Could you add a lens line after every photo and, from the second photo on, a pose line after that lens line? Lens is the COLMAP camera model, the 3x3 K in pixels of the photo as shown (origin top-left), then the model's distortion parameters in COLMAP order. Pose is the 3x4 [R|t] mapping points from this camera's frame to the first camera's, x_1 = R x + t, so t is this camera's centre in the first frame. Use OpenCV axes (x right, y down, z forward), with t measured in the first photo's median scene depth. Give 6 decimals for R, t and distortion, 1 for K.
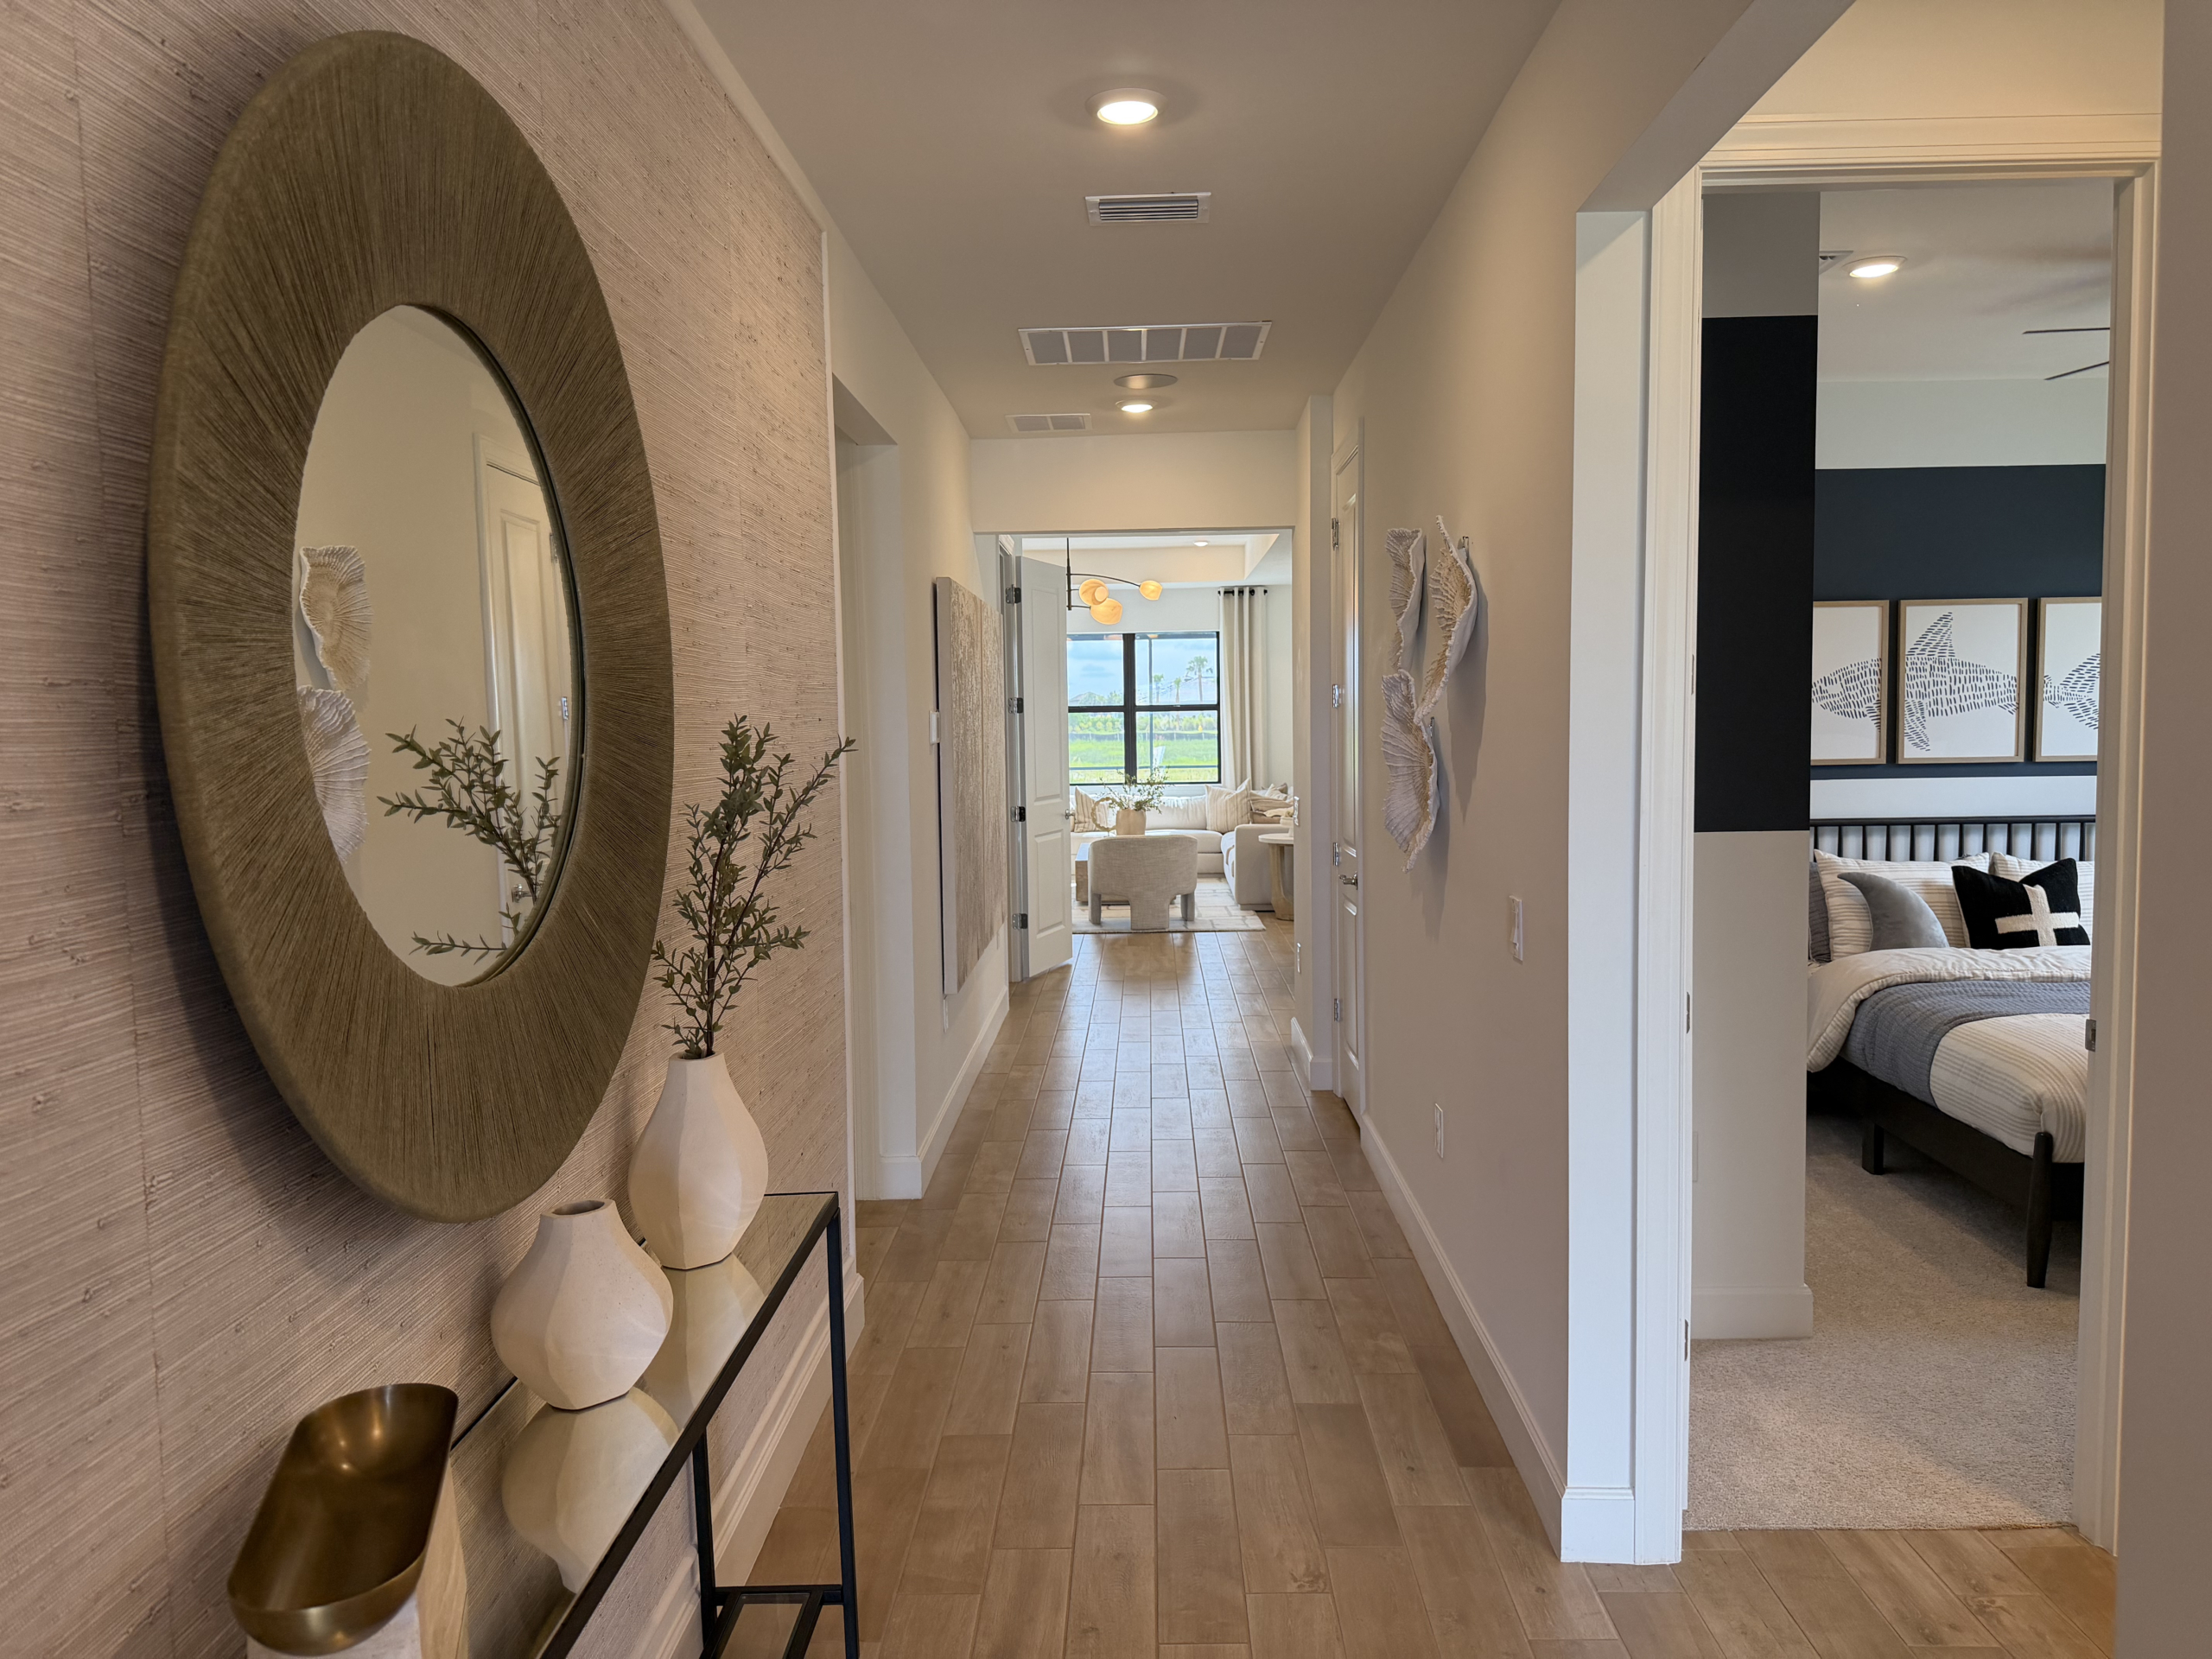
lens RADIAL K [[1587.7, 0, 1112.3], [0, 1587.7, 821.5], [0, 0, 1]] dist [0.022093, -0.006925]
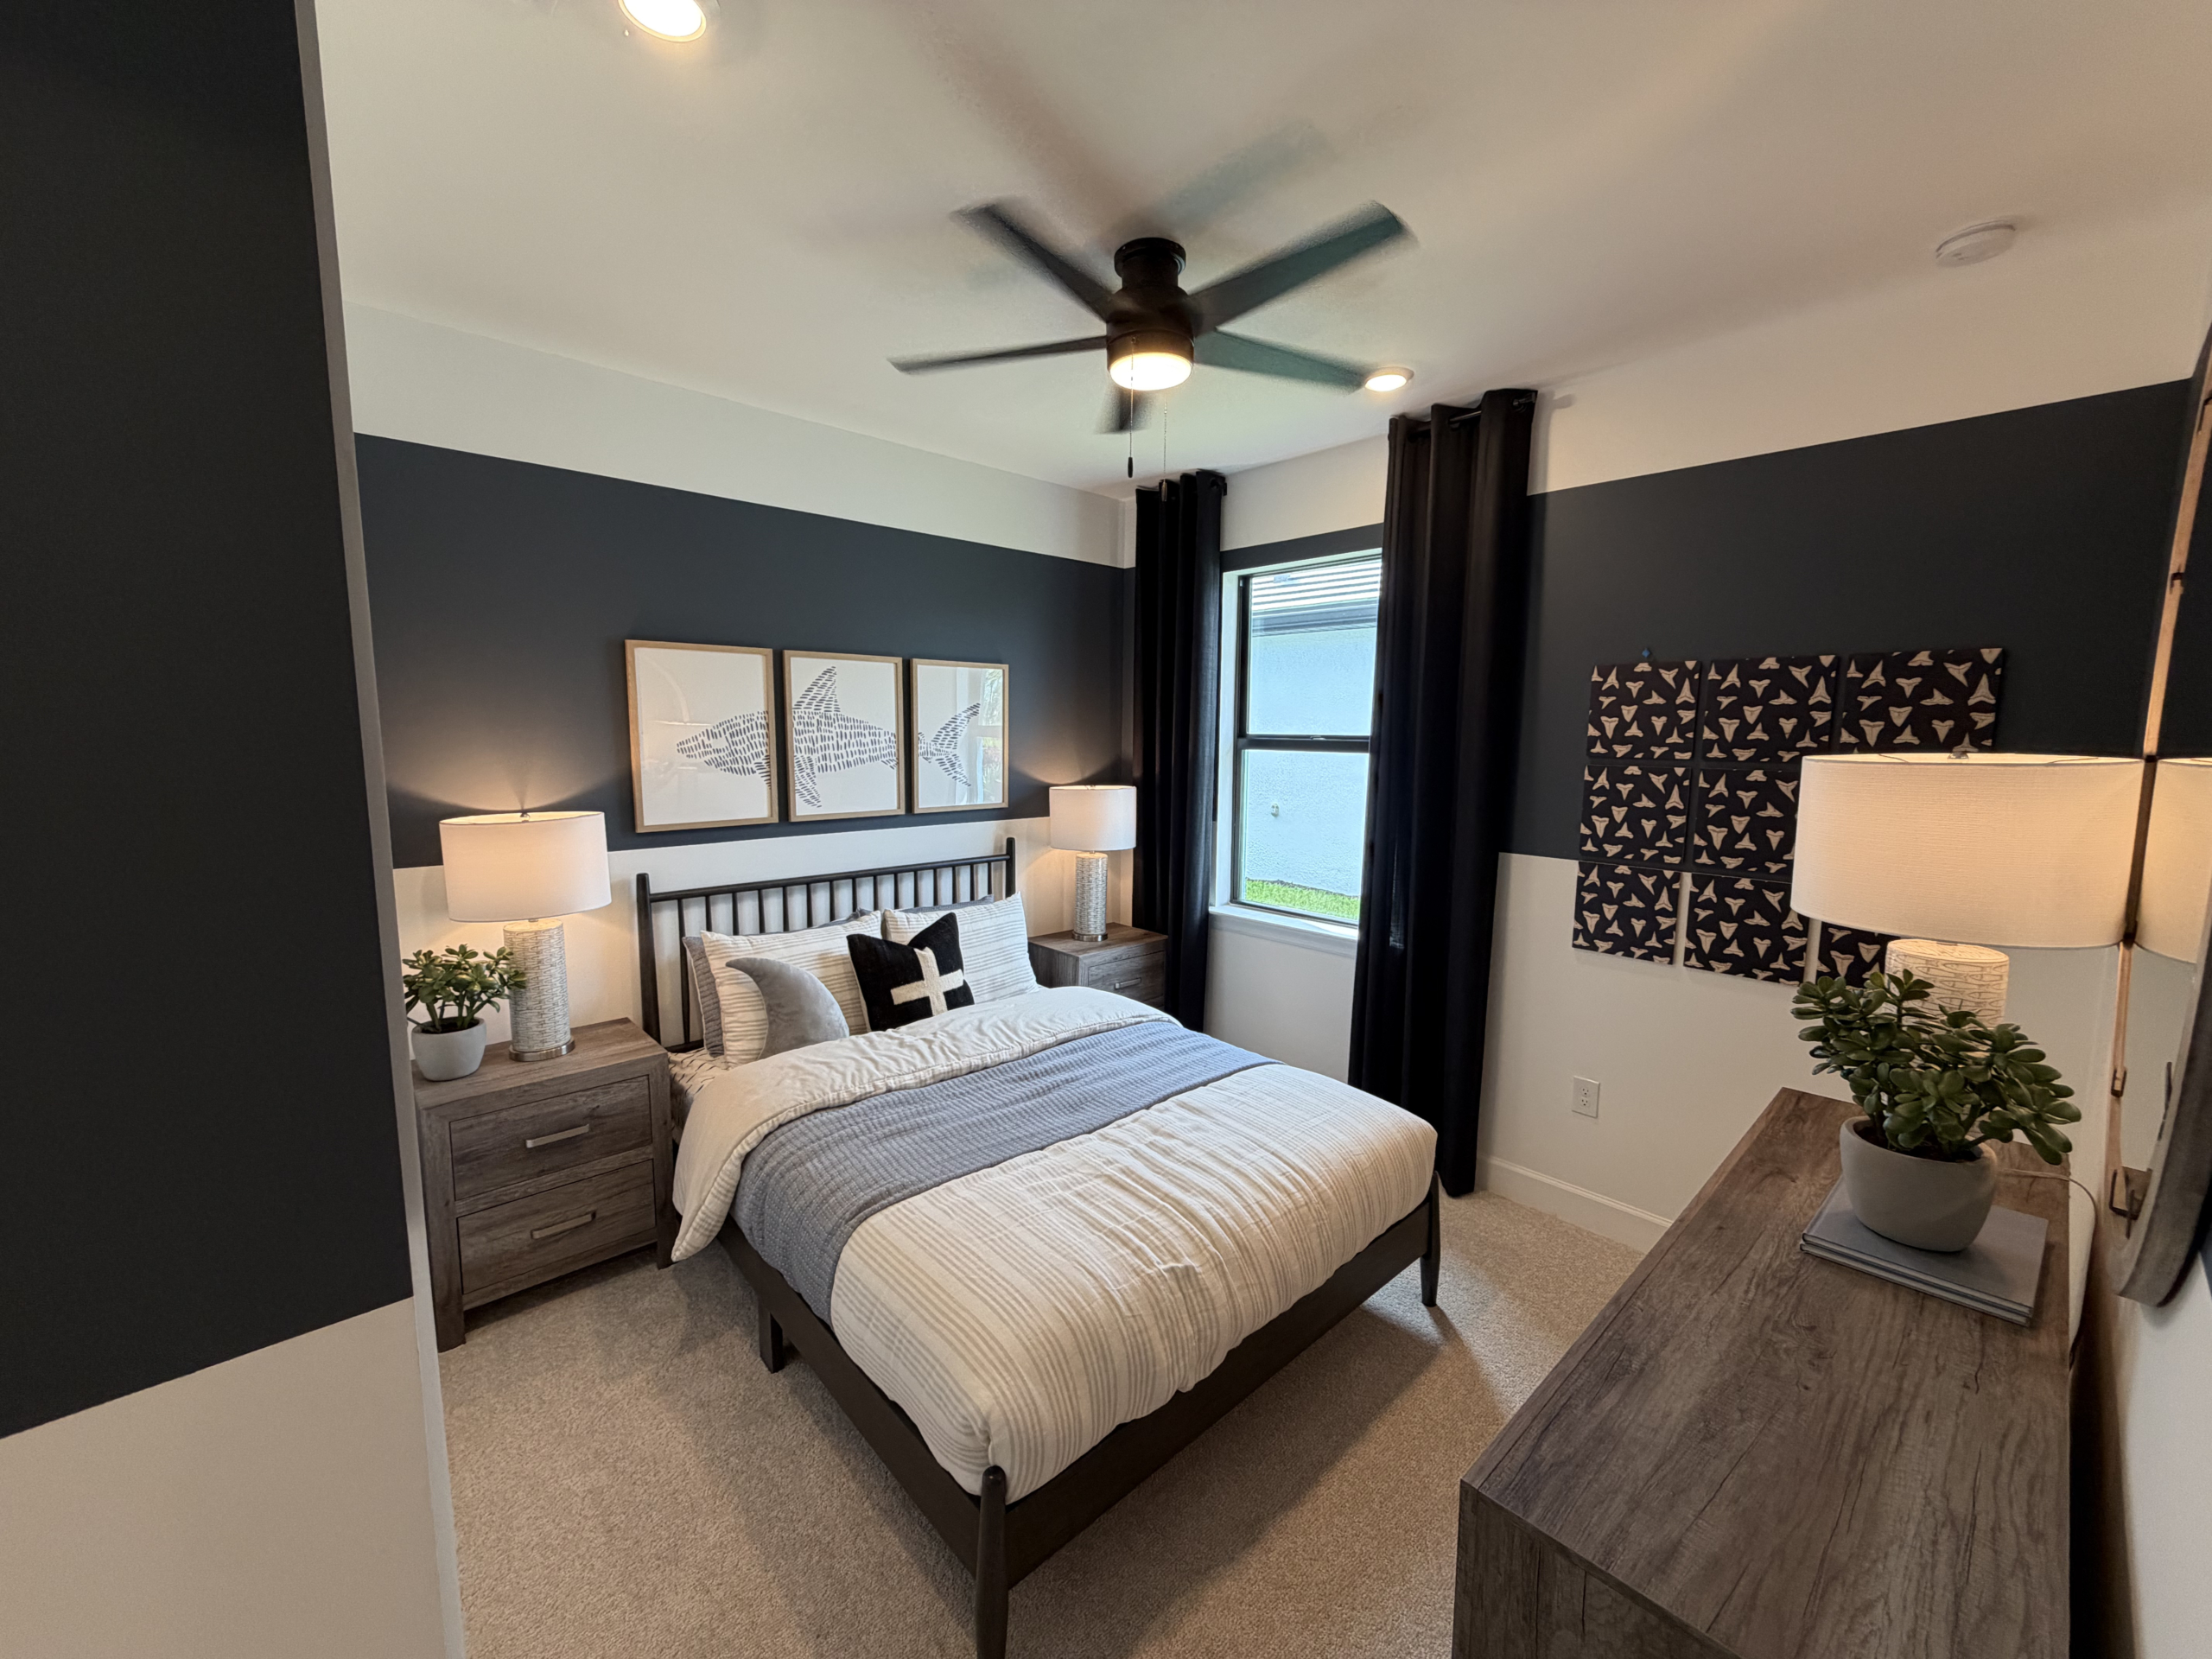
lens RADIAL K [[886.9, 0, 1100.0], [0, 886.9, 823.3], [0, 0, 1]] dist [-0.000300, 0.000012]
pose [[0.723211, -0.054926, 0.688440, 0.276126], [0.032522, 0.998435, 0.045494, -0.056760], [-0.689861, -0.010513, 0.723865, 0.516462]]
